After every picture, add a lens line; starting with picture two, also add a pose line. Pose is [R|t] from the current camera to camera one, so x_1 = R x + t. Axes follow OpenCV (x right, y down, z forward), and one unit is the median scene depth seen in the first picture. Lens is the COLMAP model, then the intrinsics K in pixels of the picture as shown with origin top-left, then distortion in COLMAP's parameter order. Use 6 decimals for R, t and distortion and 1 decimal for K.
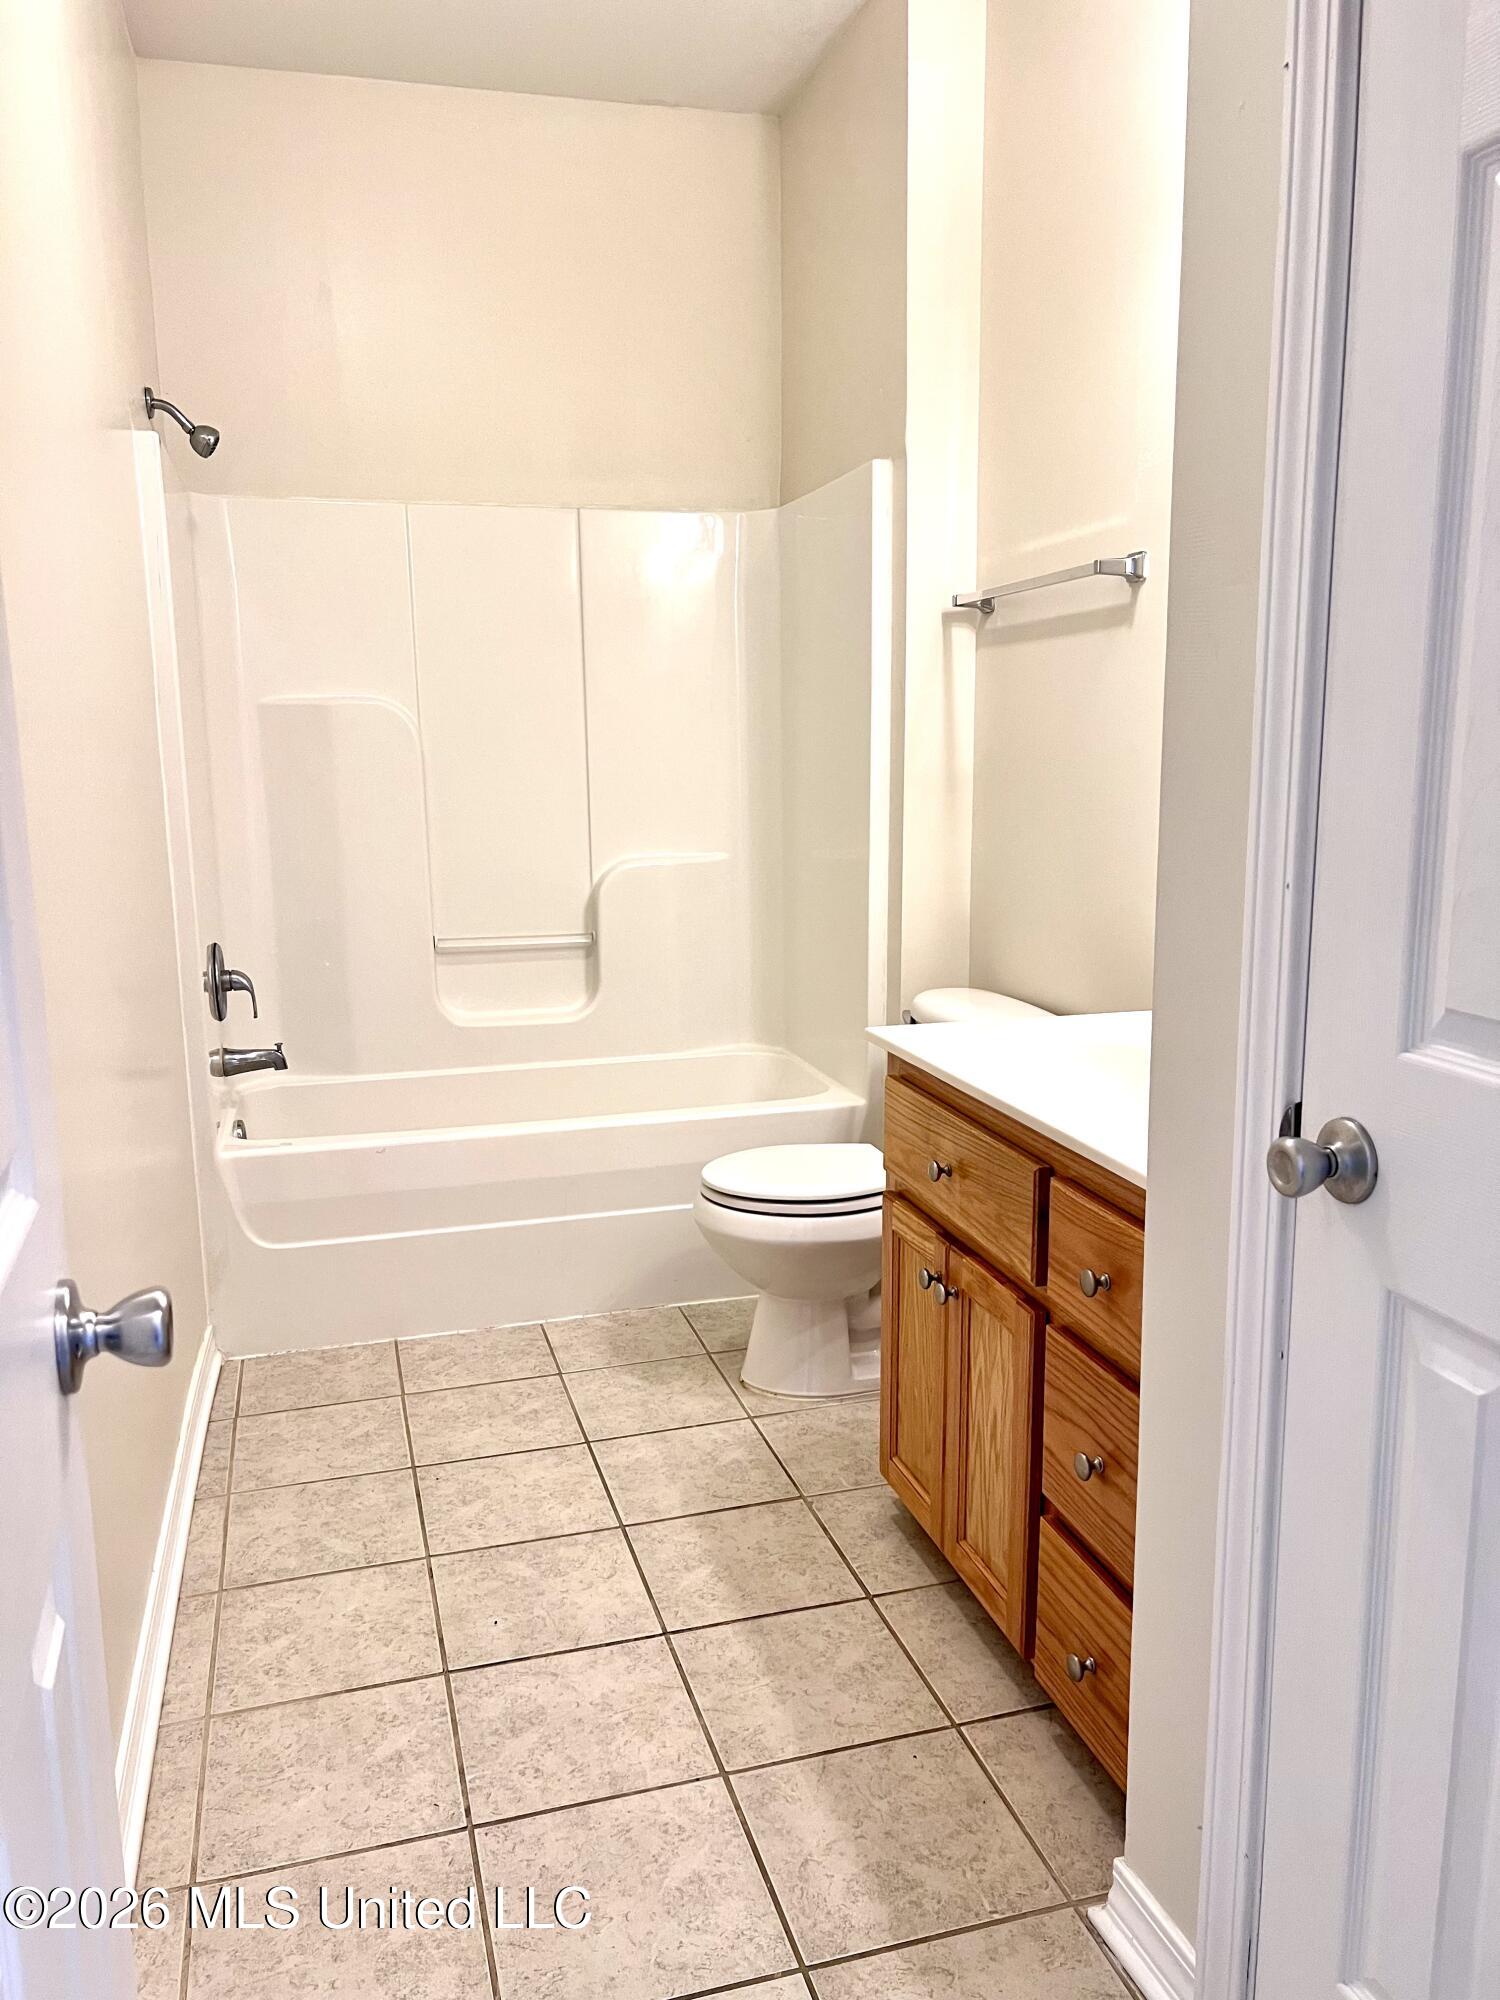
lens RADIAL K [[1503.6, 0, 751.0], [0, 1503.6, 995.2], [0, 0, 1]] dist [0.026704, -0.041244]
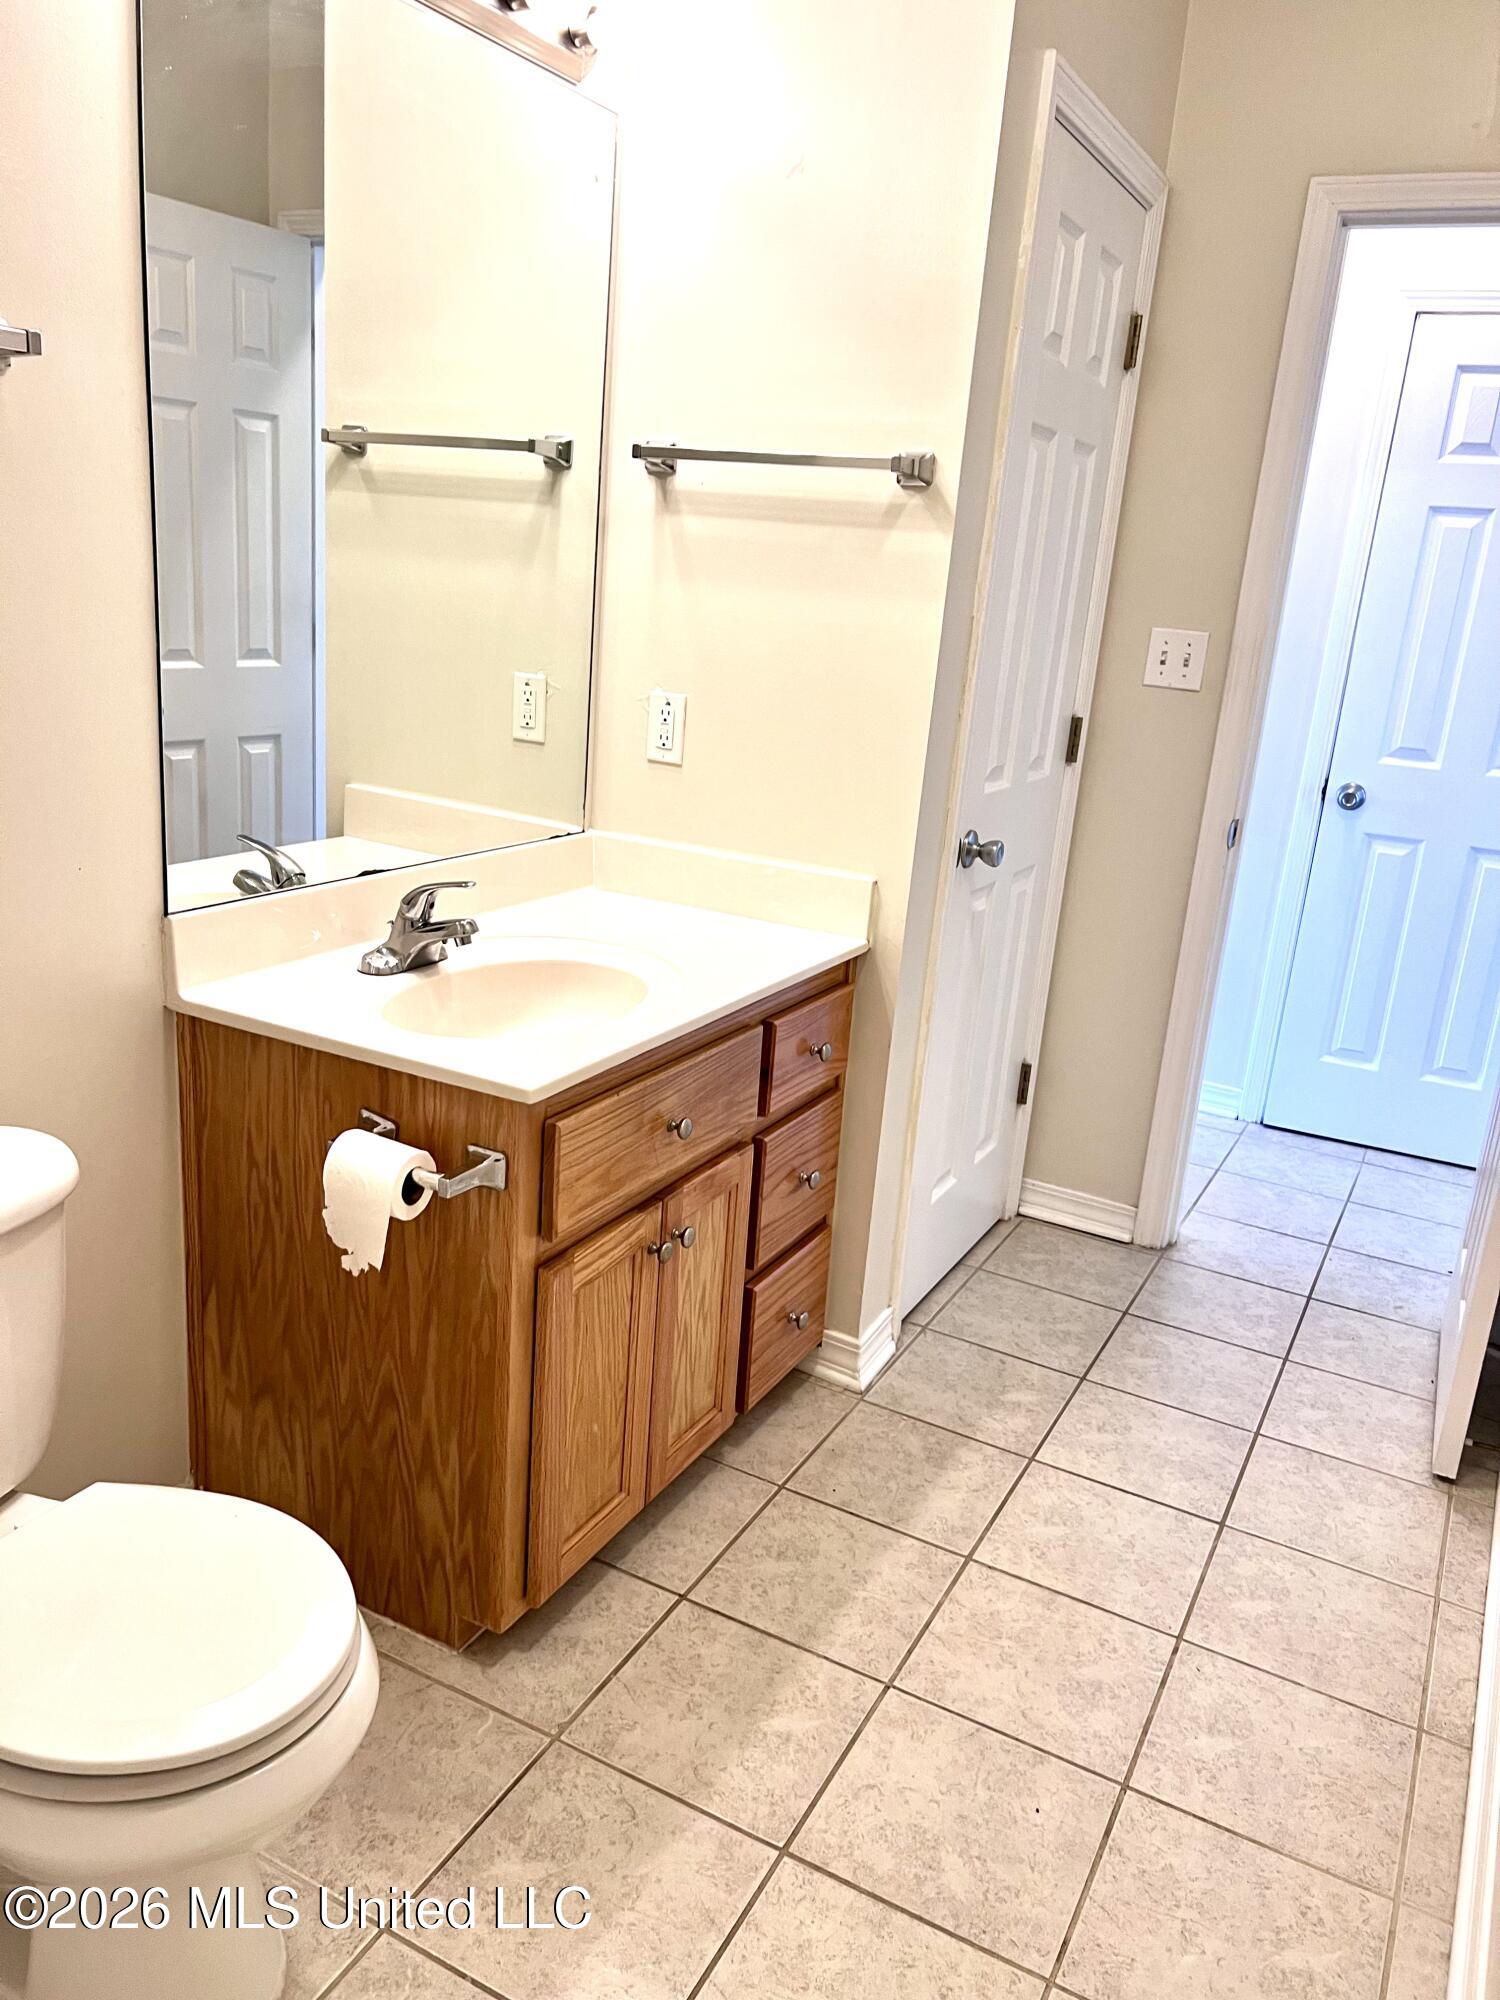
lens RADIAL K [[1503.6, 0, 731.5], [0, 1503.6, 1041.1], [0, 0, 1]] dist [0.026704, -0.041244]
pose [[-0.713354, -0.255108, 0.652722, -0.519820], [0.045594, 0.912523, 0.406477, -0.327043], [-0.699319, 0.319722, -0.639321, 1.640115]]
